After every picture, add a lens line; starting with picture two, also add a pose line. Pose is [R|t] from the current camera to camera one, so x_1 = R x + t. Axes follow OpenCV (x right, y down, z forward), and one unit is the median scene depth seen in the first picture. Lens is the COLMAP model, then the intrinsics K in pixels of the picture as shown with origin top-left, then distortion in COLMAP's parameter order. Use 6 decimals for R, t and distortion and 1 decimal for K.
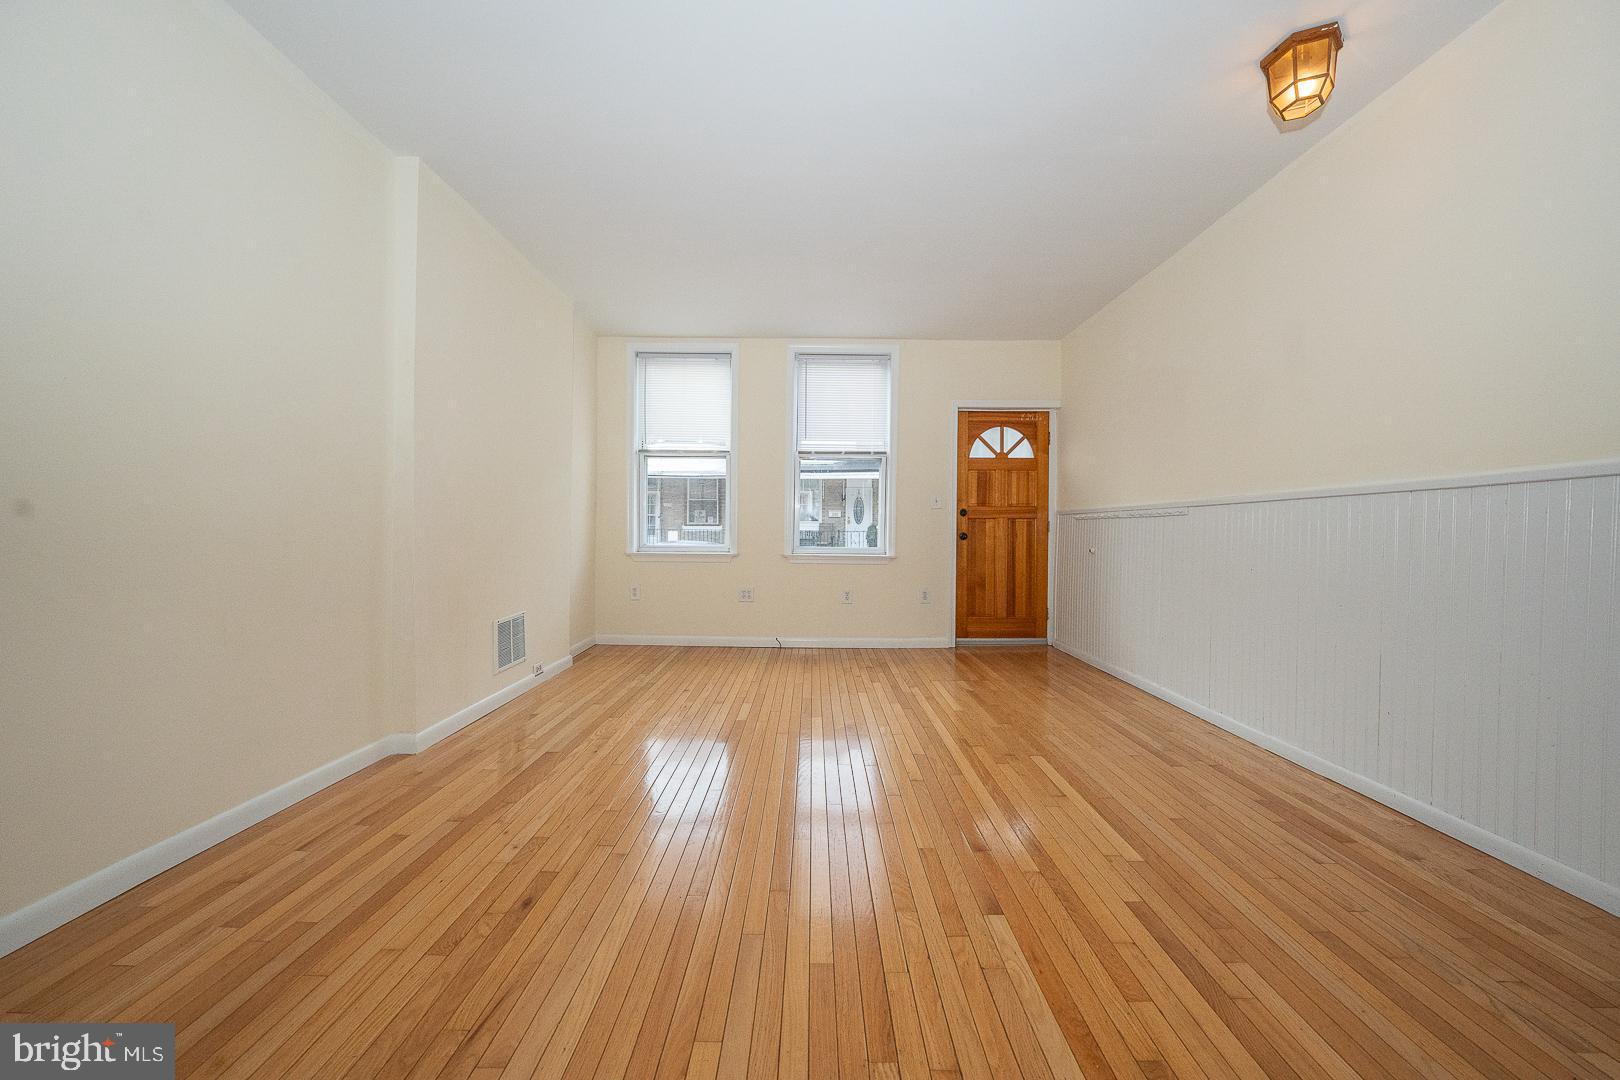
lens RADIAL K [[569.1, 0, 810.6], [0, 569.1, 533.7], [0, 0, 1]] dist [-0.007465, 0.001597]
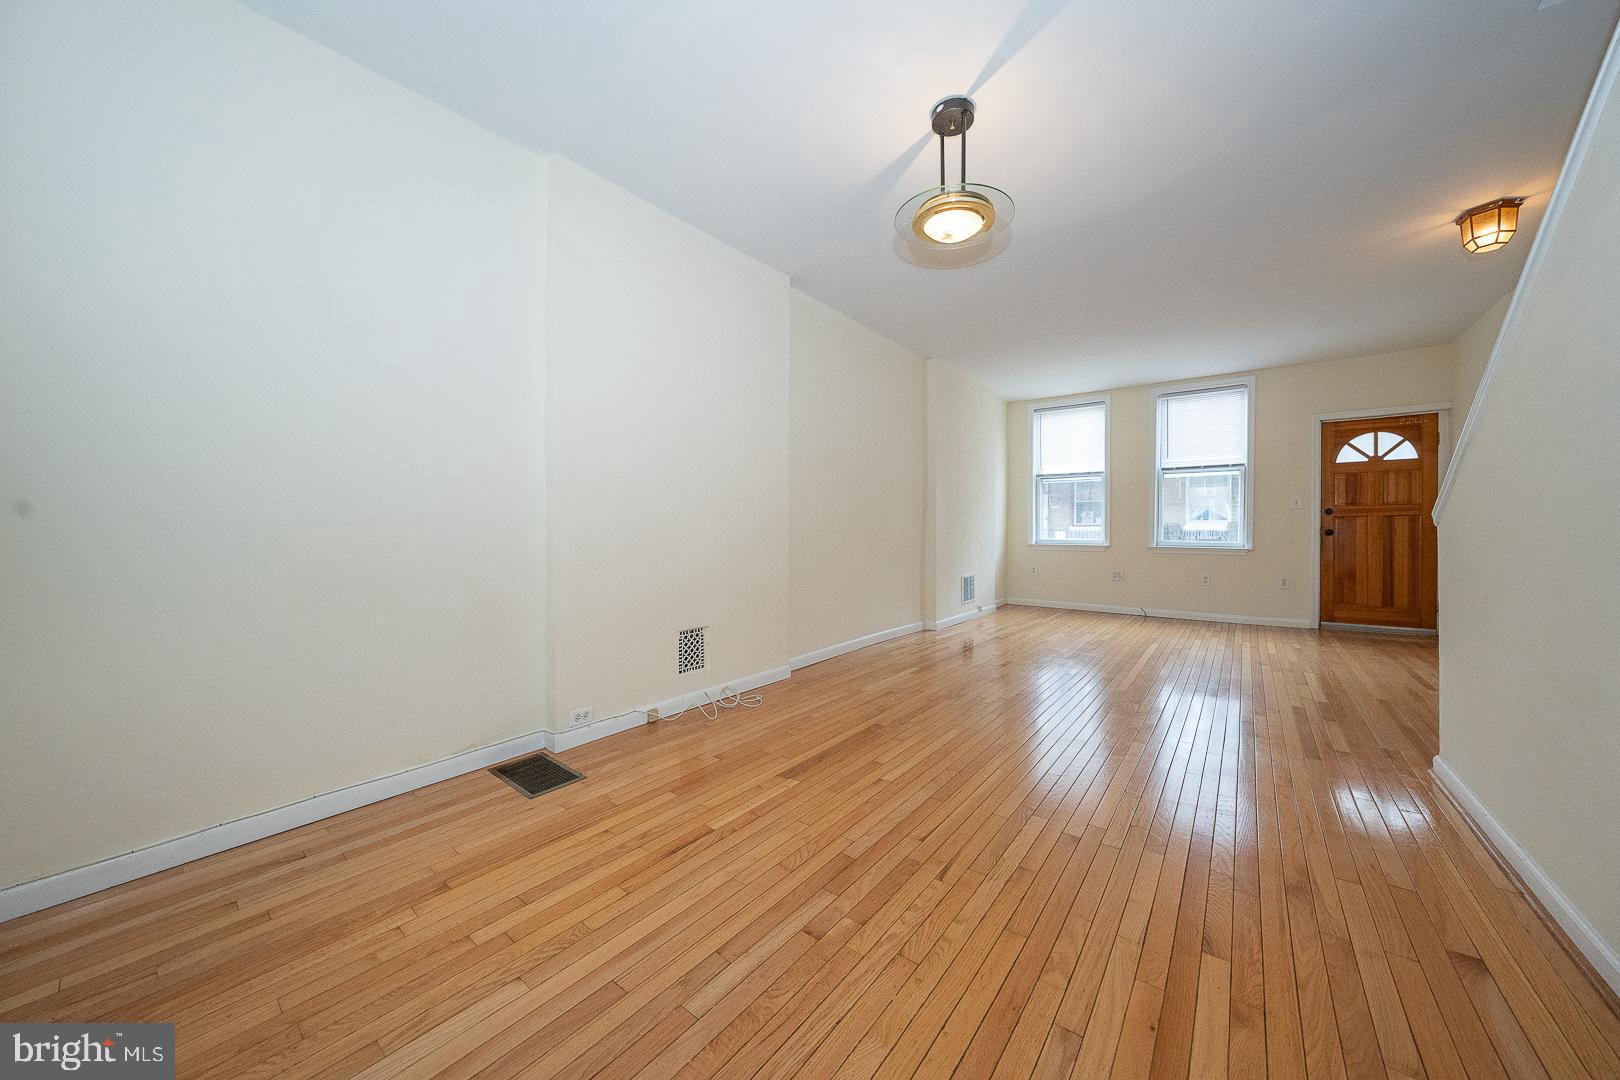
lens RADIAL K [[569.1, 0, 820.9], [0, 569.1, 536.7], [0, 0, 1]] dist [-0.007465, 0.001597]
pose [[0.803244, -0.000496, -0.595650, 0.127683], [0.001716, 0.999997, 0.001482, 0.009458], [0.595647, -0.002213, 0.803243, -0.512202]]
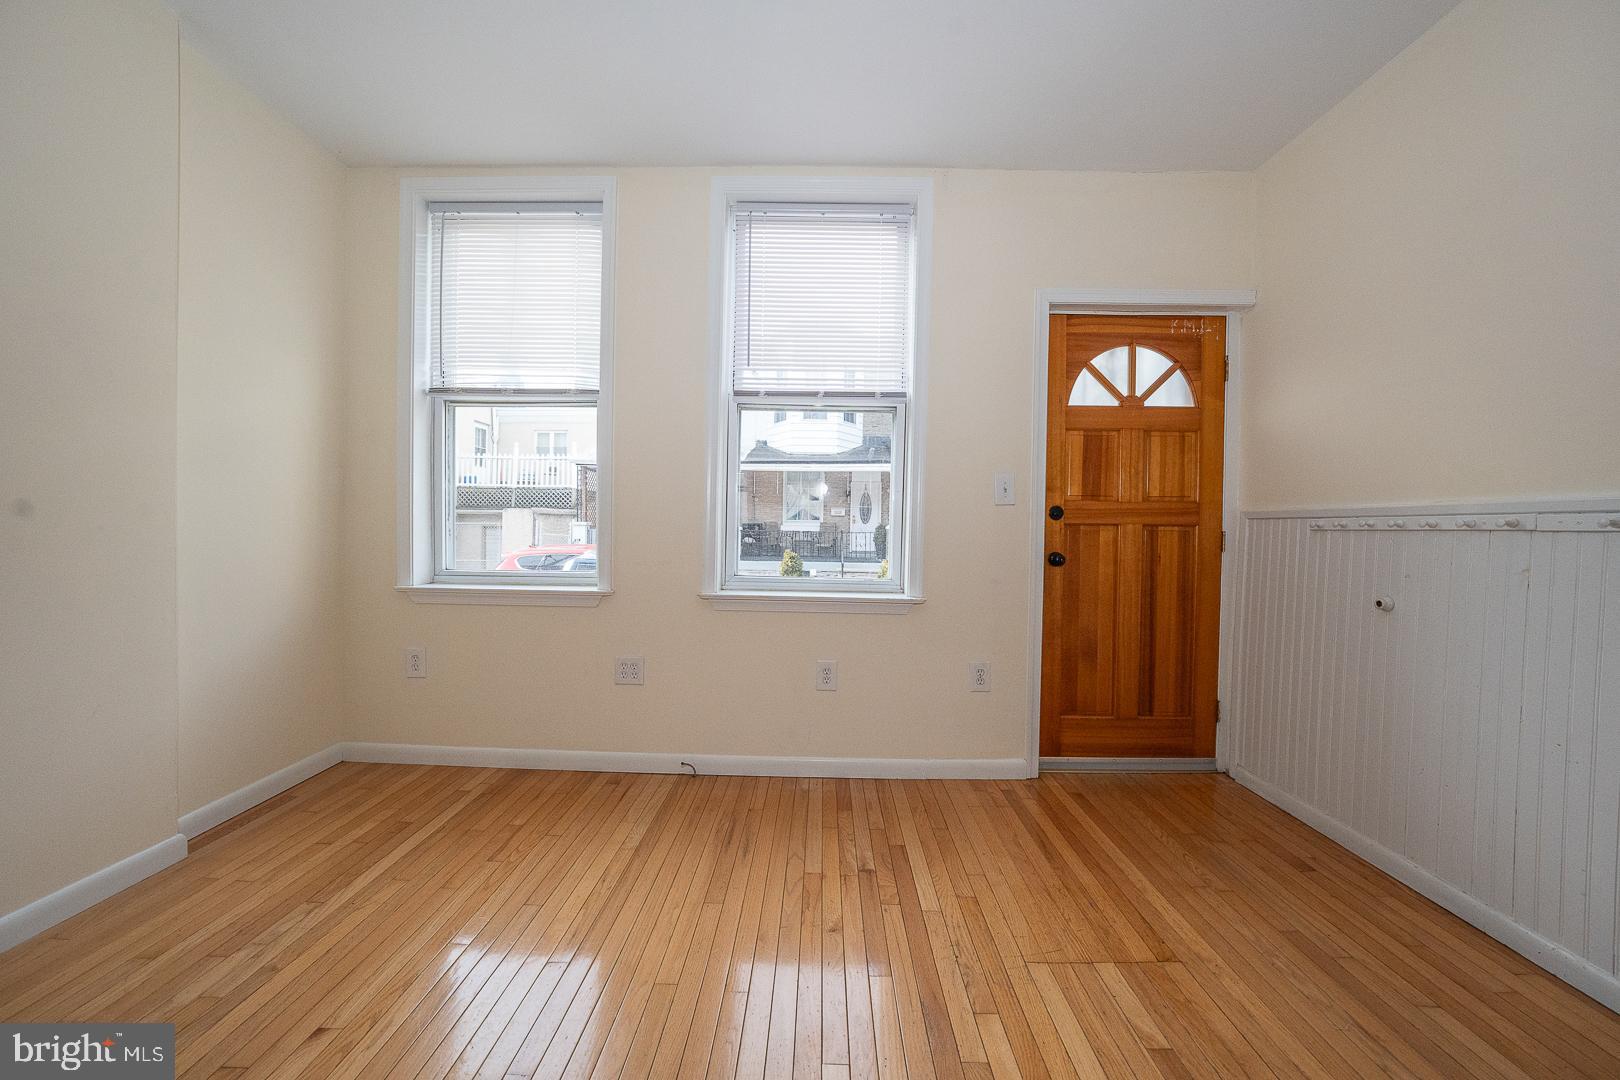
lens RADIAL K [[569.1, 0, 807.4], [0, 569.1, 533.9], [0, 0, 1]] dist [-0.007465, 0.001597]
pose [[0.999727, 0.007488, -0.022137, 0.056422], [-0.007391, 0.999963, 0.004486, -0.018599], [0.022170, -0.004321, 0.999745, 0.483311]]
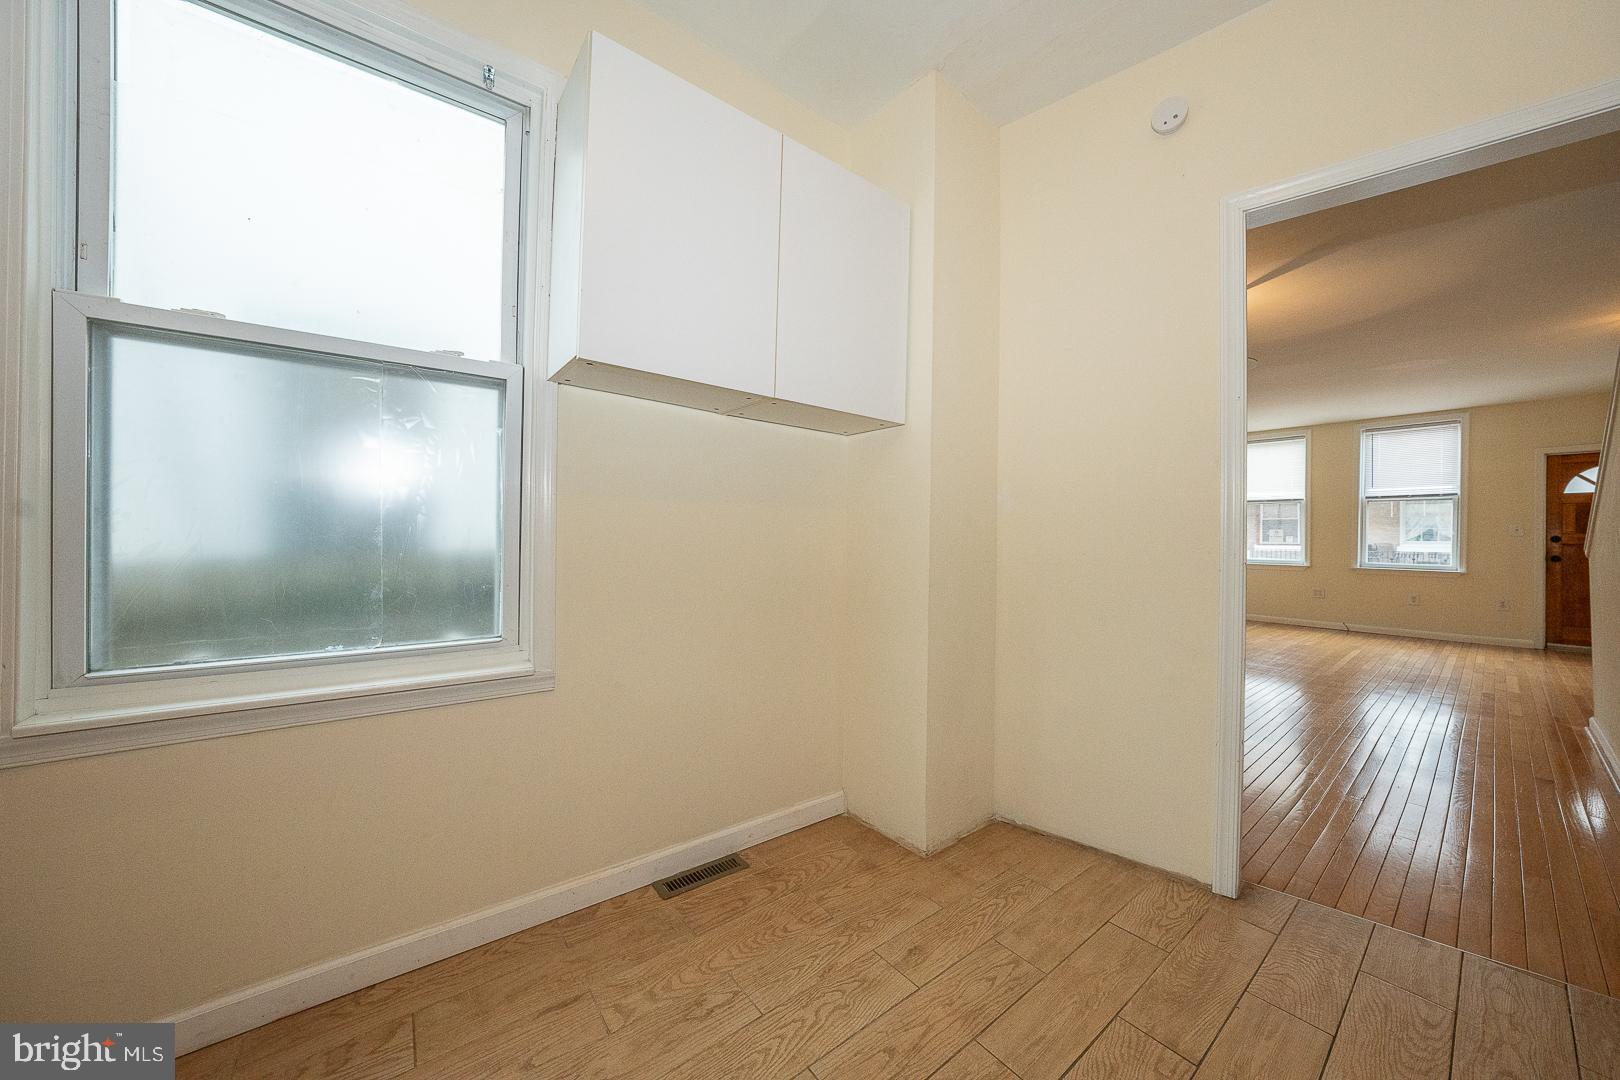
lens RADIAL K [[569.1, 0, 810.0], [0, 569.1, 534.9], [0, 0, 1]] dist [-0.007465, 0.001597]
pose [[0.638564, -0.001990, -0.769566, 0.180498], [-0.018597, 0.999665, -0.018017, 0.004976], [0.769344, 0.025817, 0.638313, -0.973633]]
